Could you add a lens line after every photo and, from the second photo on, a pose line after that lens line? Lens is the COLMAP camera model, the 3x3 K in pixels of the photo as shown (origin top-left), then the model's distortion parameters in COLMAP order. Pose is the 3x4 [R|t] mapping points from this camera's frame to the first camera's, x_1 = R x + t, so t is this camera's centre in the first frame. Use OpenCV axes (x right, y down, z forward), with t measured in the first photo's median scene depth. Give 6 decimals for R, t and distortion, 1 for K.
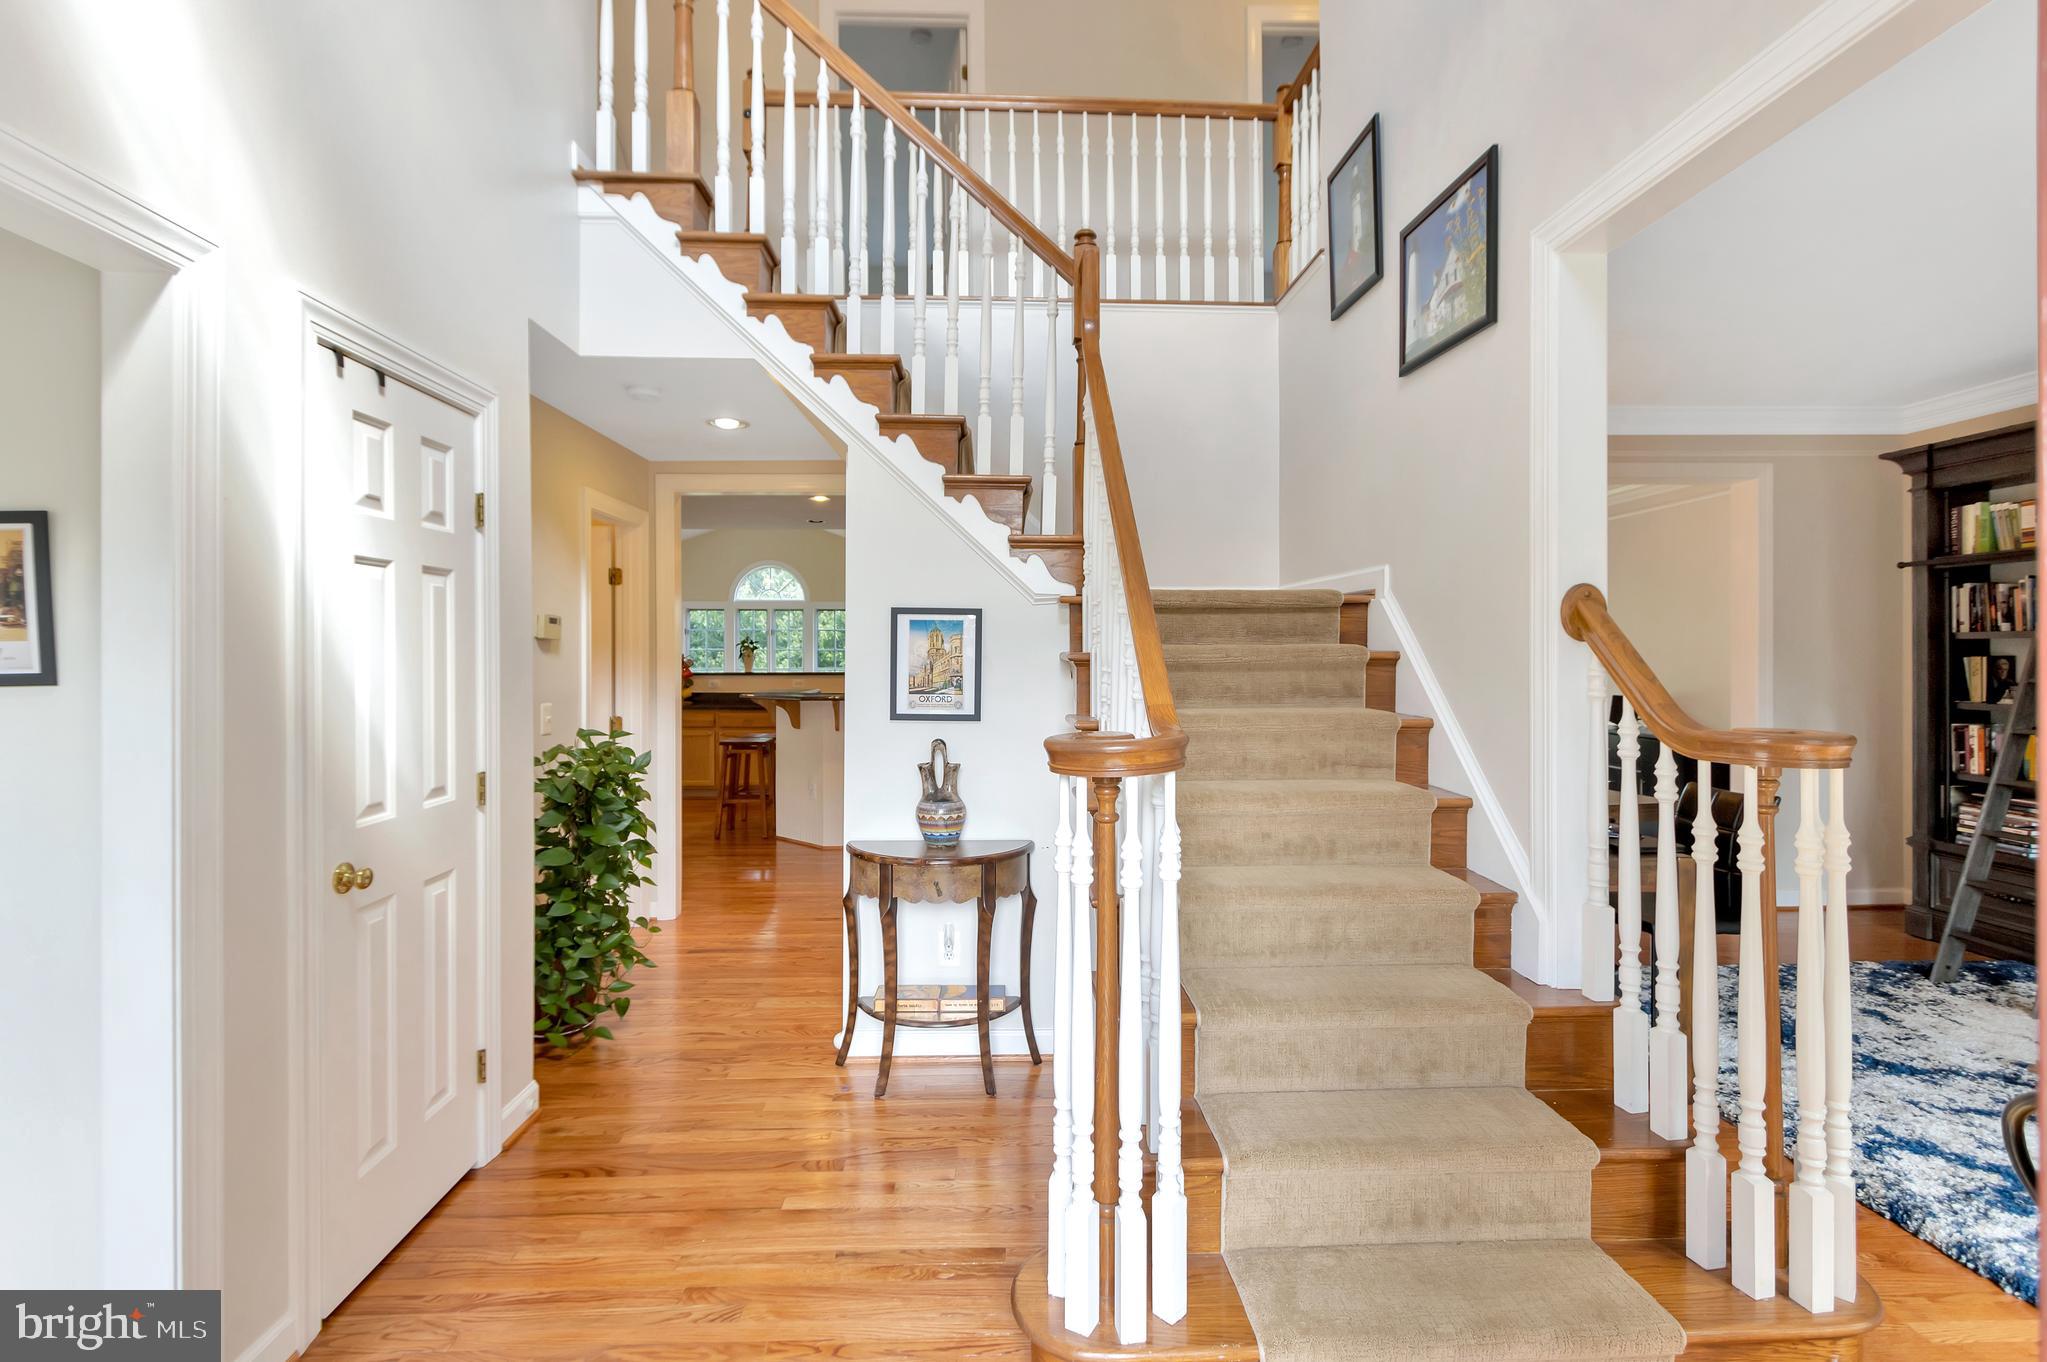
lens RADIAL K [[958.8, 0, 1032.9], [0, 958.8, 658.7], [0, 0, 1]] dist [0.000252, 0.000191]
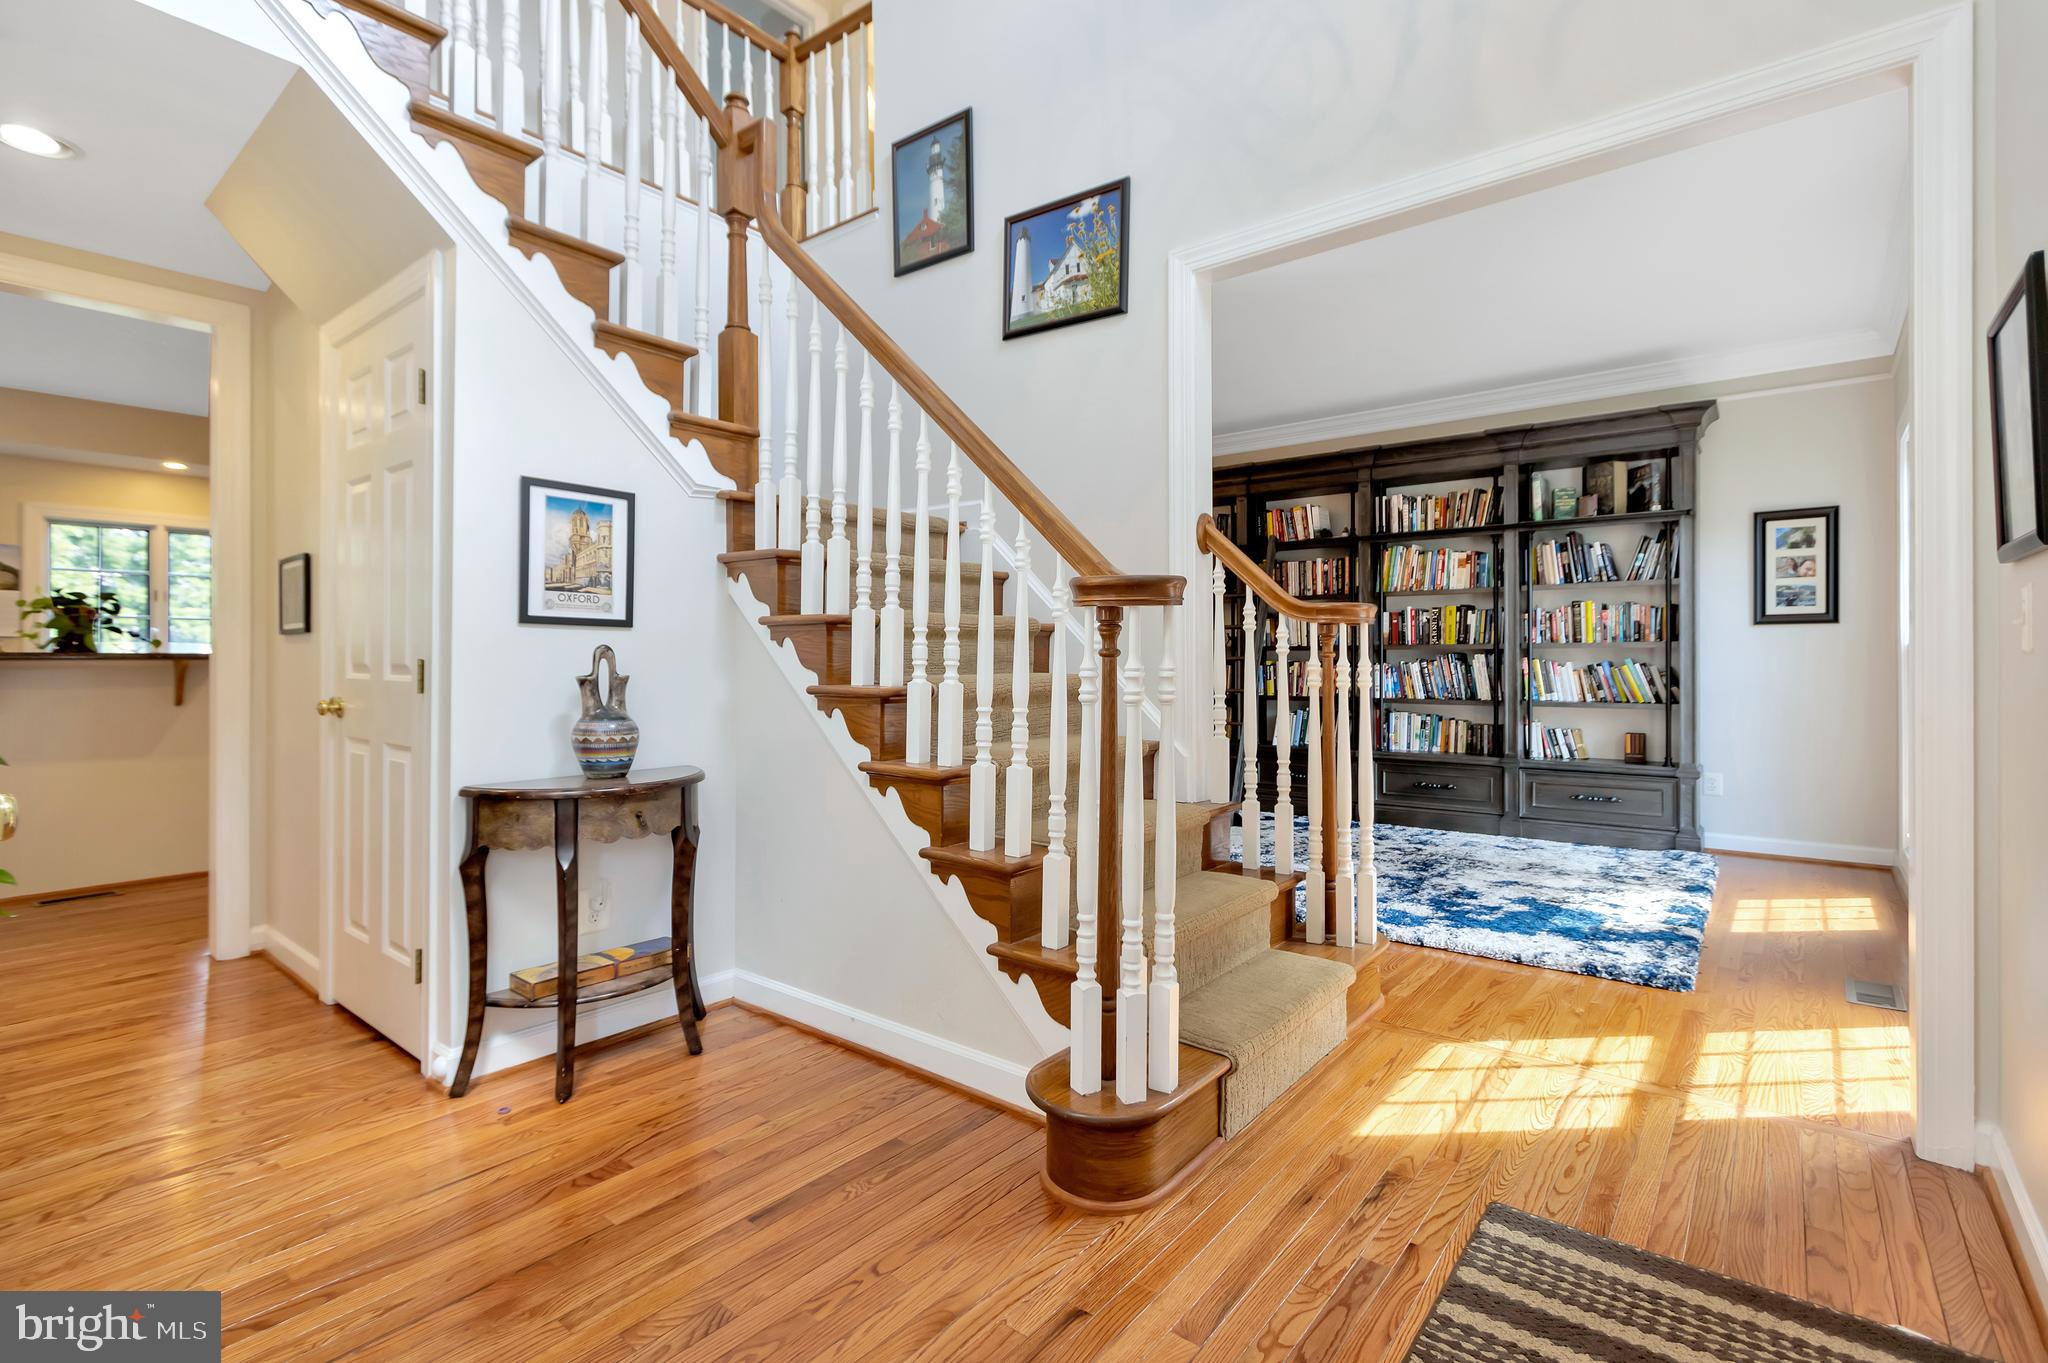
lens RADIAL K [[959.3, 0, 1033.4], [0, 959.3, 659.2], [0, 0, 1]] dist [0.000252, 0.000191]
pose [[0.665679, 0.002889, 0.746233, -0.460832], [-0.004133, 0.999991, -0.000184, 0.094136], [-0.746227, -0.002962, 0.665685, 0.189507]]
